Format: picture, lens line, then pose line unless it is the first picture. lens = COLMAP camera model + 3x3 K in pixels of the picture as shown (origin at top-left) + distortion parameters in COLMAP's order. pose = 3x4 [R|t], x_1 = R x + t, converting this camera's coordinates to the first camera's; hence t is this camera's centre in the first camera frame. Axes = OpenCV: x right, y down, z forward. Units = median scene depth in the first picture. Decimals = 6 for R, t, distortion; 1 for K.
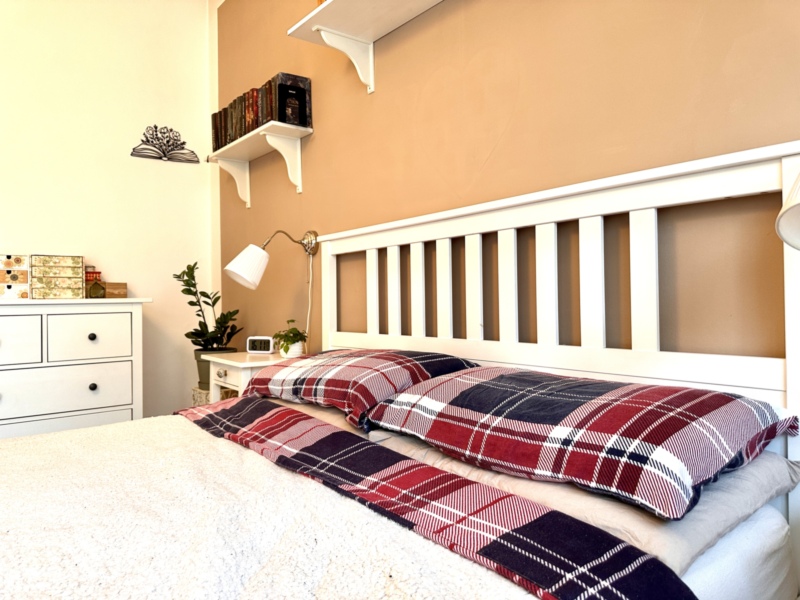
lens RADIAL K [[561.4, 0, 398.2], [0, 561.4, 295.9], [0, 0, 1]] dist [0.049029, -0.066207]
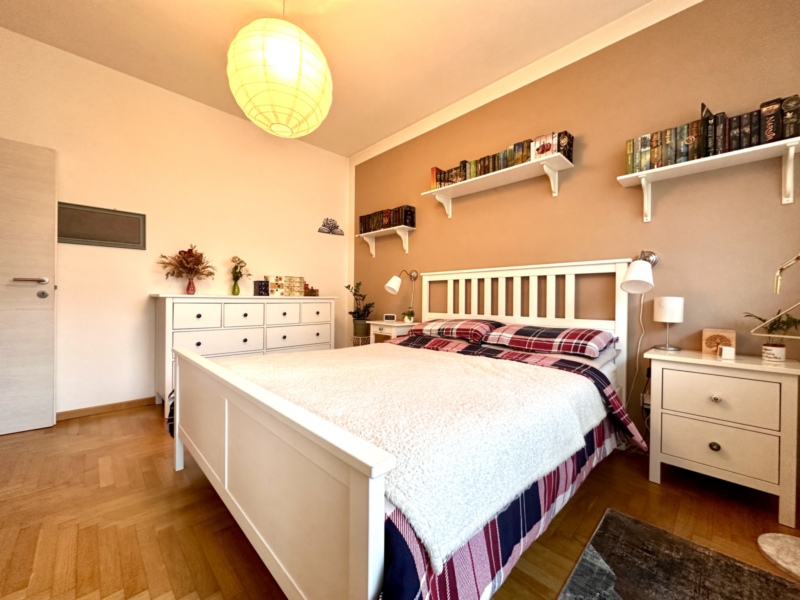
lens RADIAL K [[318.7, 0, 397.9], [0, 318.7, 293.9], [0, 0, 1]] dist [0.000956, 0.000280]
pose [[0.995377, 0.022403, 0.093396, -0.440985], [-0.021962, 0.999742, -0.005747, -0.007454], [-0.093500, 0.003669, 0.995612, -0.438789]]
